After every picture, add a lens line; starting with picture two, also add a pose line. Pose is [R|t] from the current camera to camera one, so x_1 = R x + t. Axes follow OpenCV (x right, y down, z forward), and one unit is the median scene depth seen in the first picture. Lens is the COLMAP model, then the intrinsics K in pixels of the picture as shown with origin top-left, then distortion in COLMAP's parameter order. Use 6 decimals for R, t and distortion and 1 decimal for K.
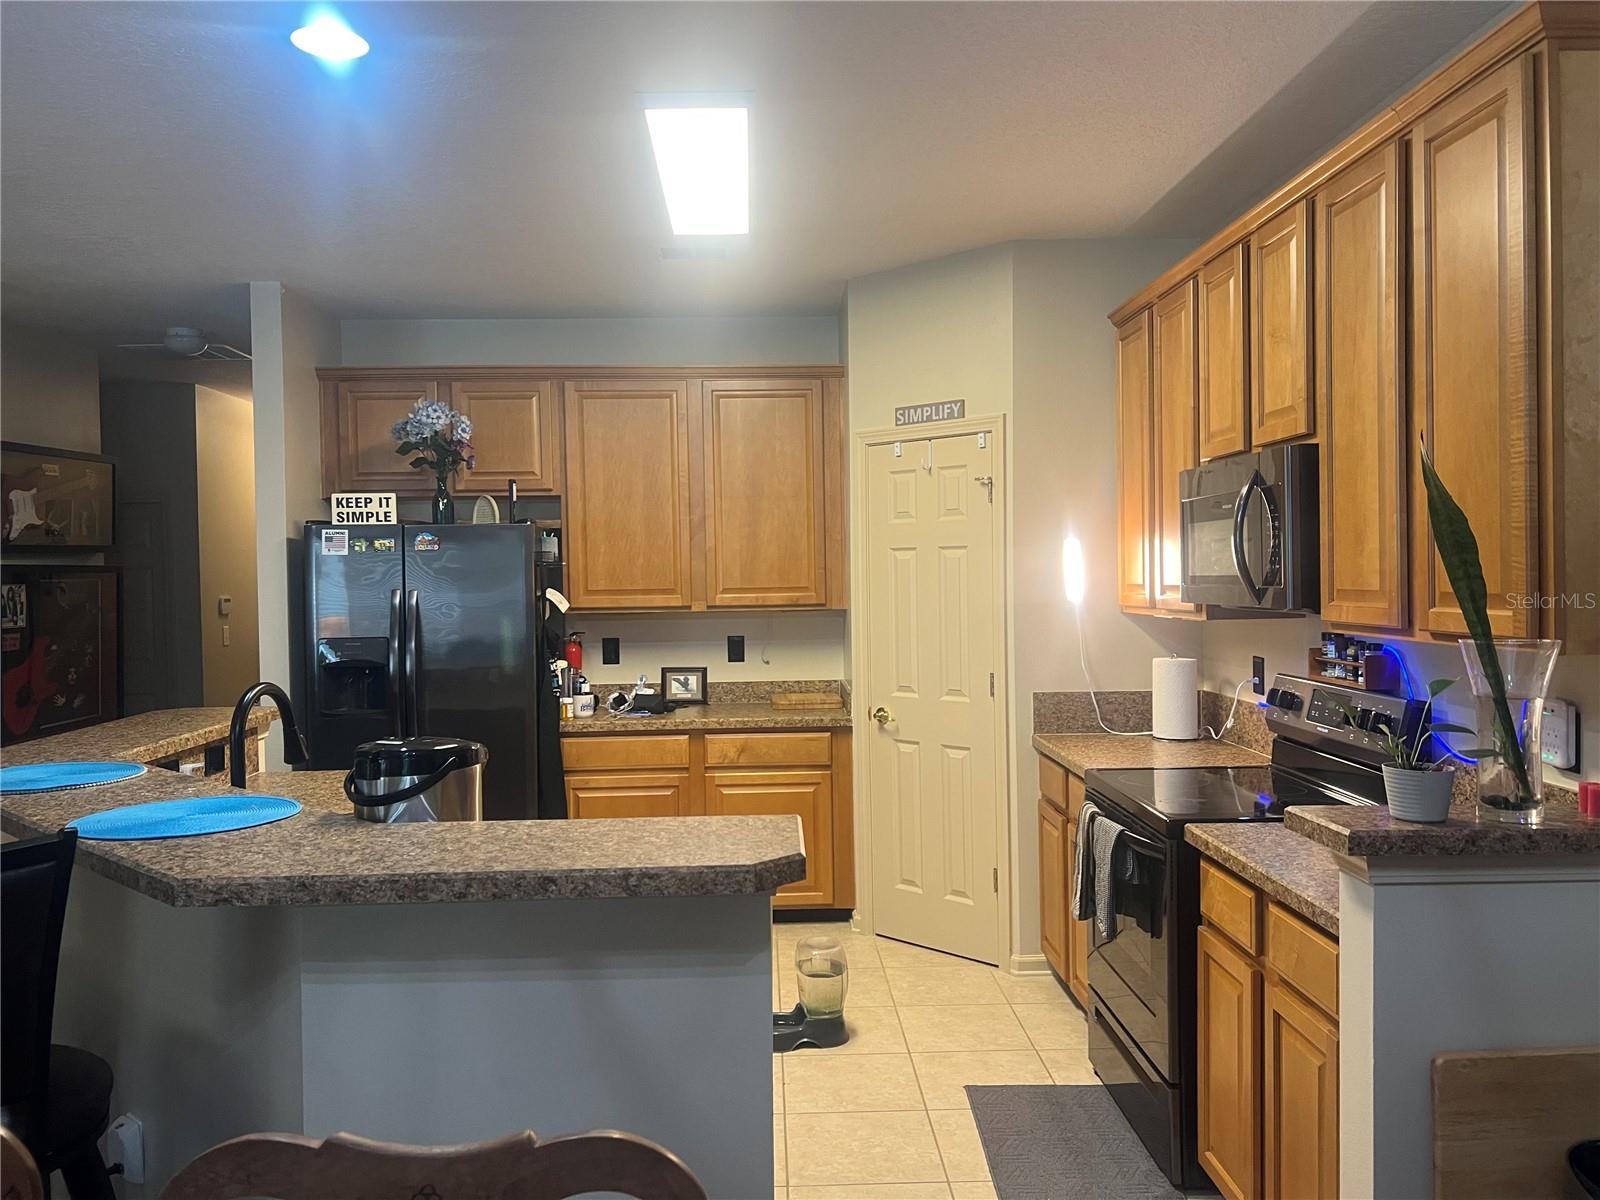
lens RADIAL K [[1197.9, 0, 806.5], [0, 1197.9, 605.7], [0, 0, 1]] dist [0.059720, -0.069174]
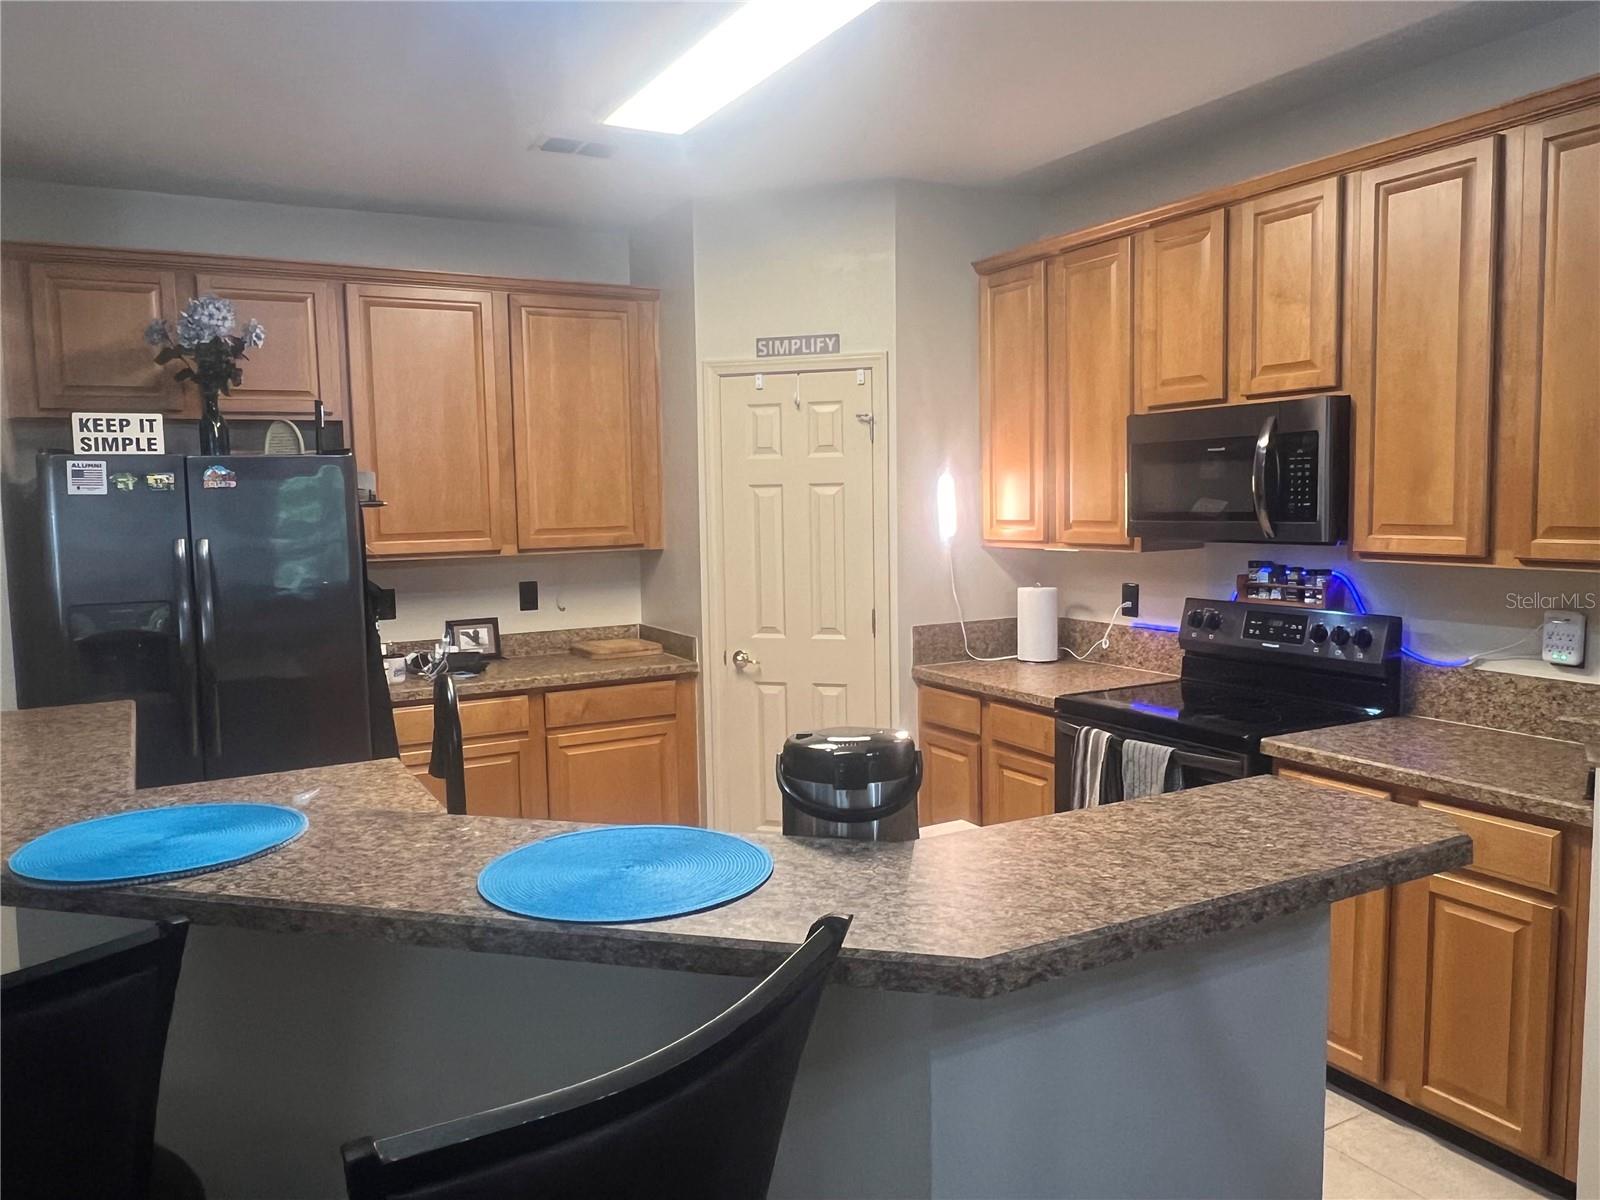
lens RADIAL K [[1149.9, 0, 785.3], [0, 1149.9, 594.7], [0, 0, 1]] dist [0.003370, -0.002851]
pose [[0.892987, -0.042954, 0.448028, -0.321595], [0.020296, 0.998266, 0.055255, -0.010456], [-0.449625, -0.040248, 0.892310, 0.158654]]
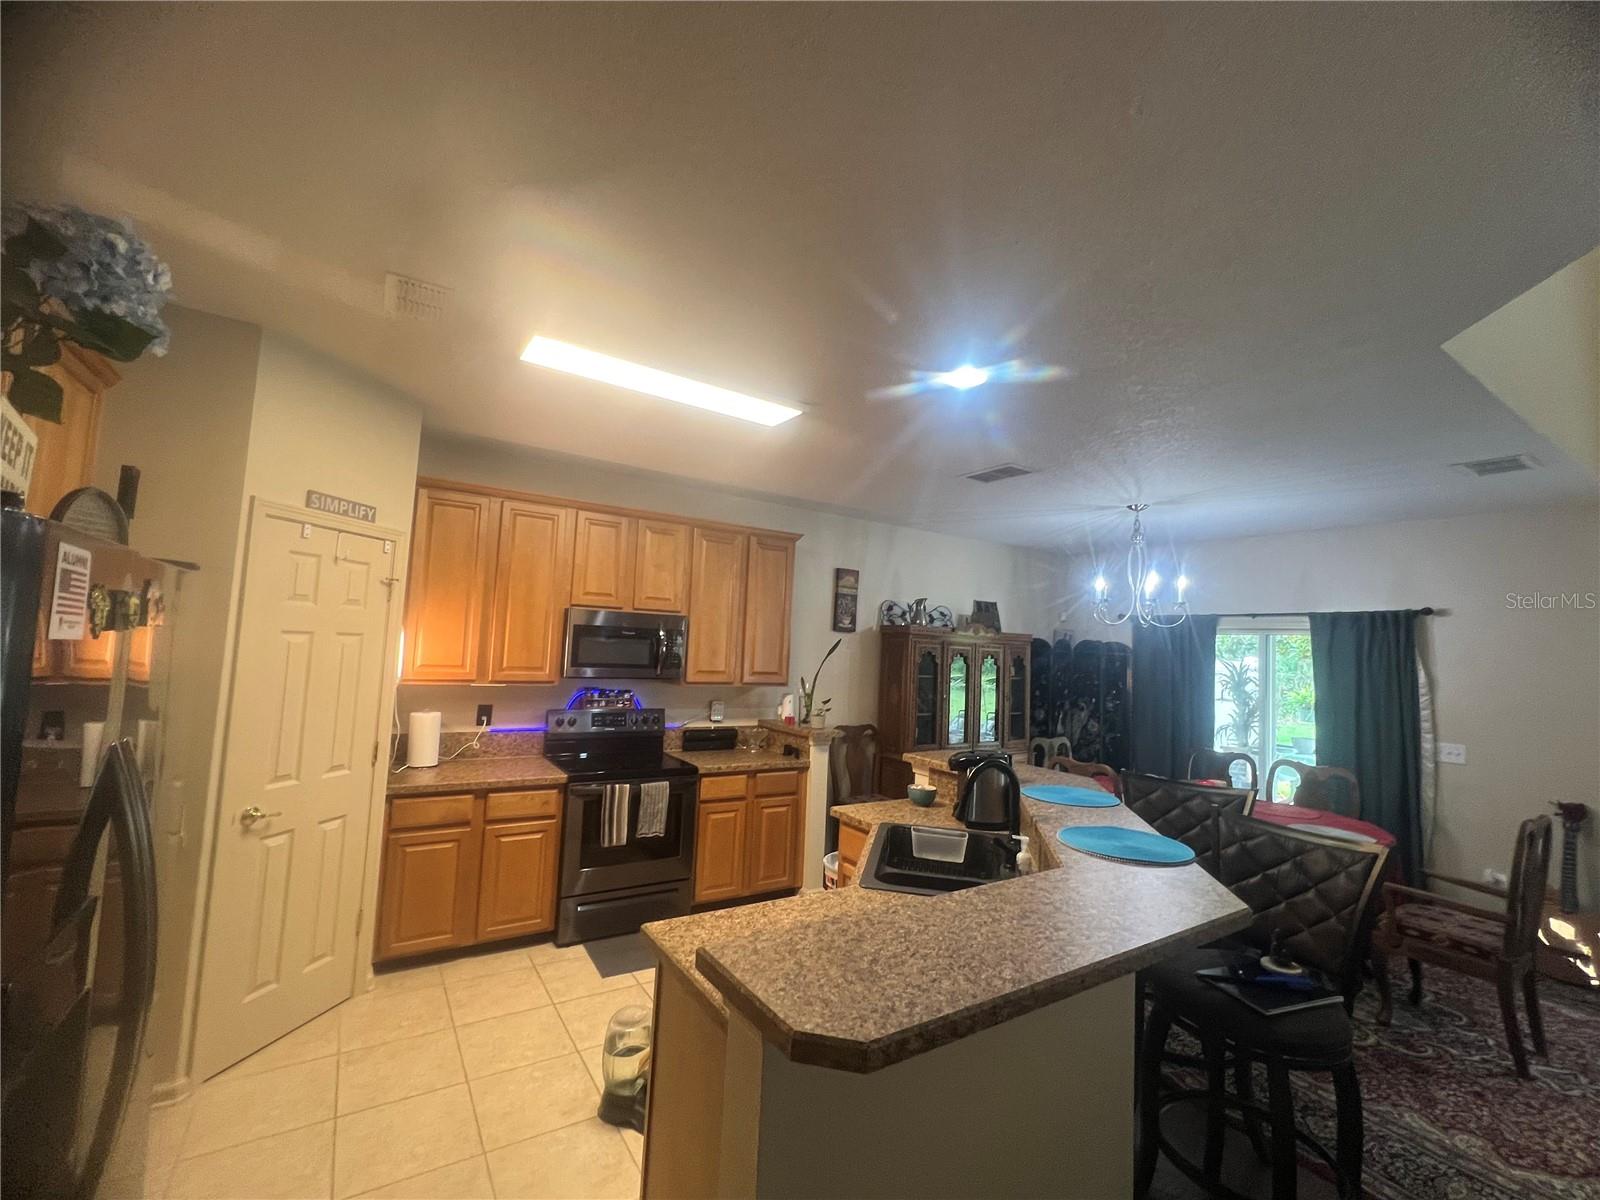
lens RADIAL K [[674.1, 0, 794.5], [0, 674.1, 598.5], [0, 0, 1]] dist [-0.001206, -0.000225]
pose [[-0.511161, 0.051645, 0.857932, -0.594432], [-0.016307, 0.997431, -0.069758, -0.042749], [-0.859330, -0.049648, -0.509006, 0.923258]]
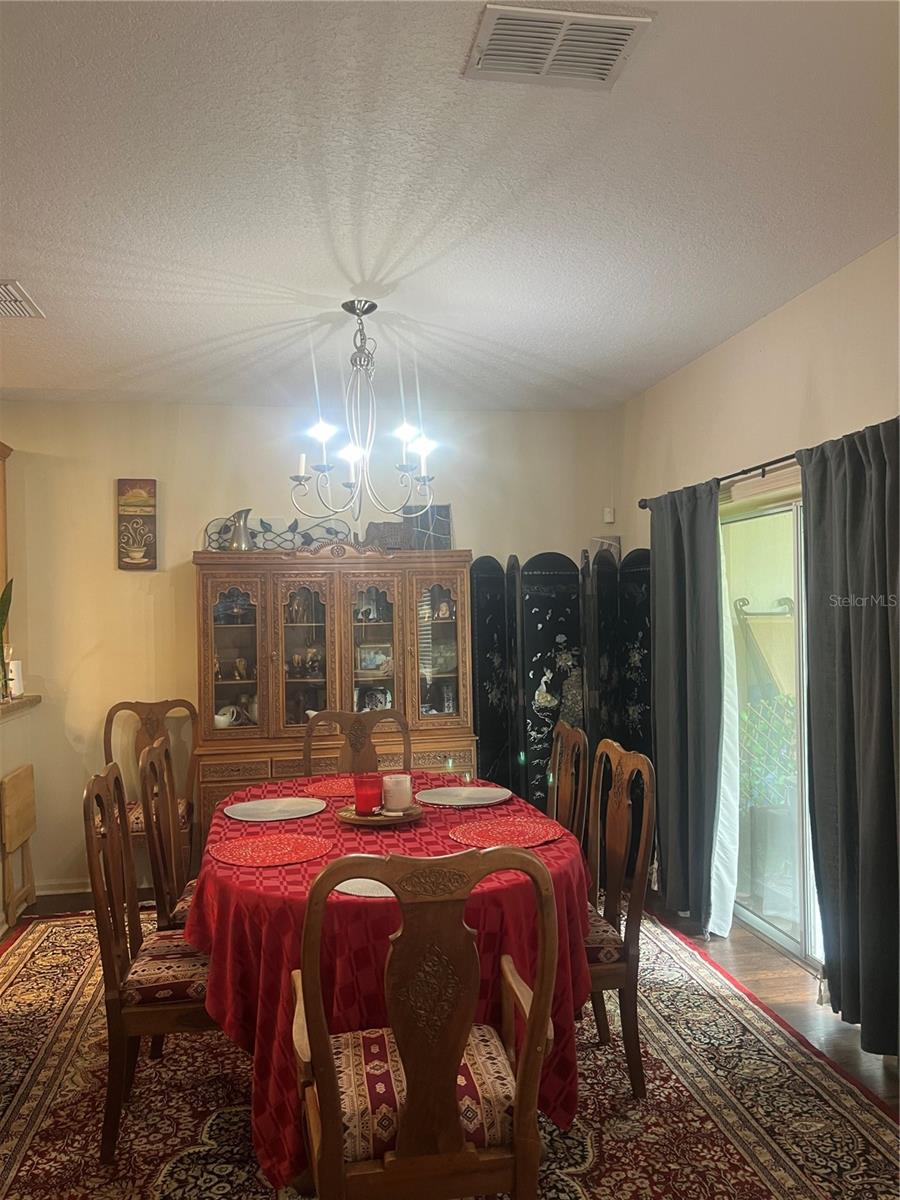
lens RADIAL K [[898.5, 0, 443.7], [0, 898.5, 606.7], [0, 0, 1]] dist [0.059720, -0.069174]
pose [[-0.137790, 0.022219, 0.990212, -0.759425], [0.049701, 0.998644, -0.015492, 0.009689], [-0.989214, 0.047080, -0.138707, 0.082736]]
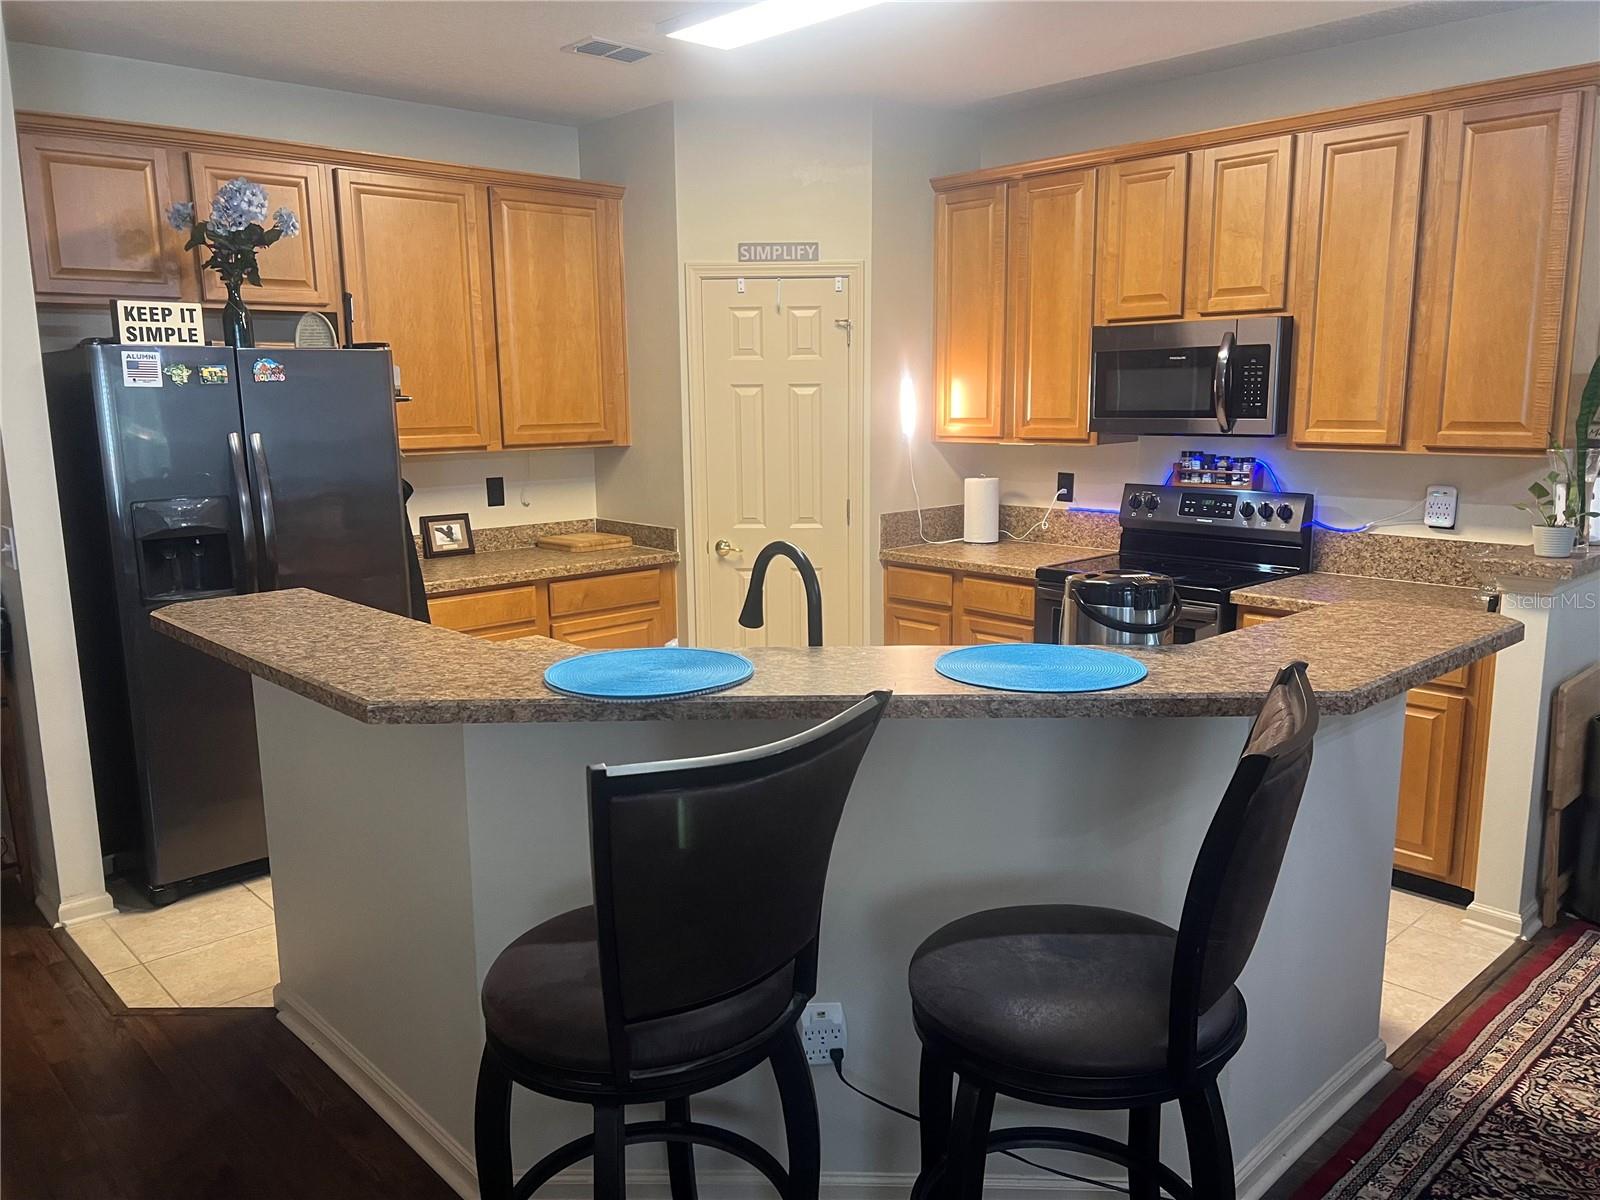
lens RADIAL K [[1197.9, 0, 802.7], [0, 1197.9, 605.3], [0, 0, 1]] dist [0.059720, -0.069174]
pose [[0.750462, -0.113355, 0.651120, -0.576059], [0.019477, 0.988547, 0.149649, -0.013286], [-0.660626, -0.099624, 0.744075, 0.172703]]
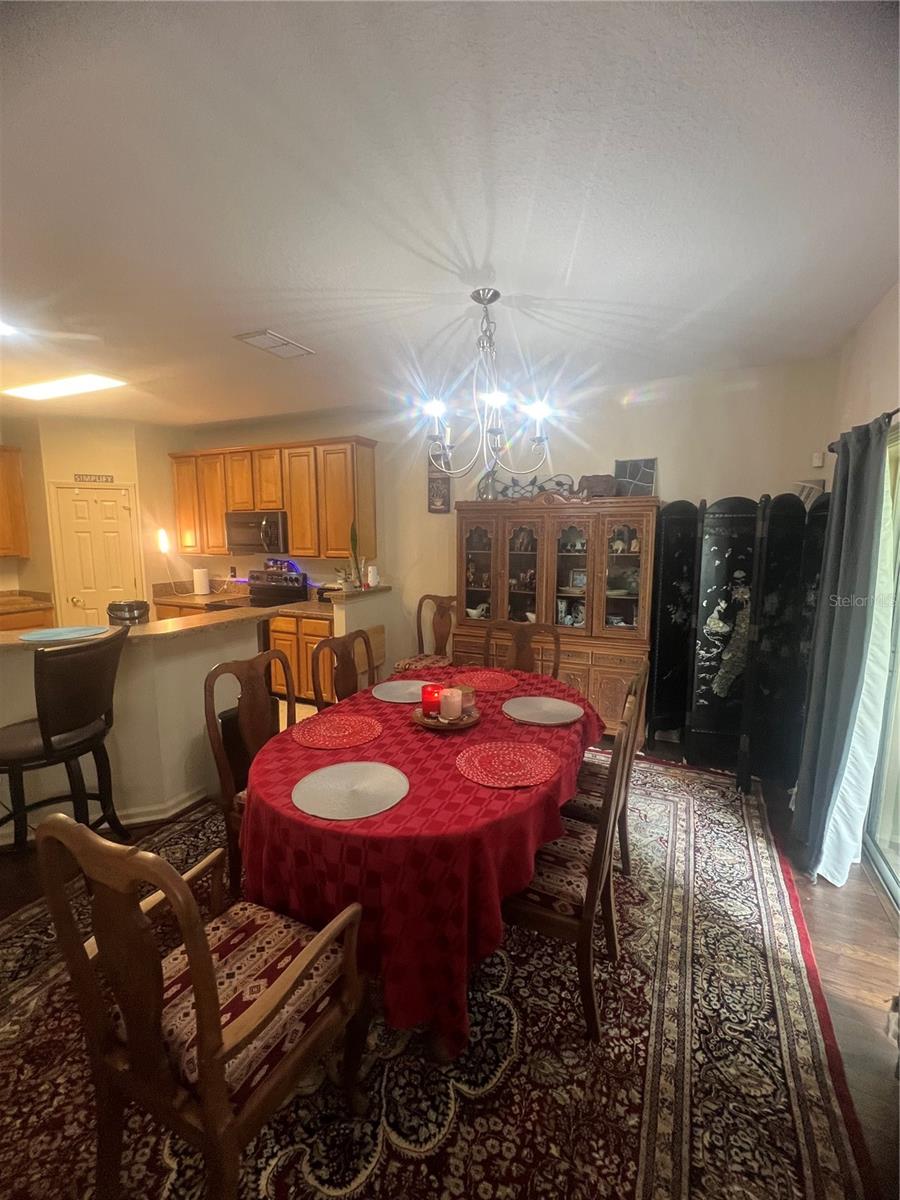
lens RADIAL K [[505.6, 0, 449.7], [0, 505.6, 598.0], [0, 0, 1]] dist [-0.000980, 0.000154]
pose [[0.454118, -0.103774, 0.884877, -0.511166], [0.017871, 0.994055, 0.107406, -0.010414], [-0.890762, -0.032962, 0.453272, -0.159509]]
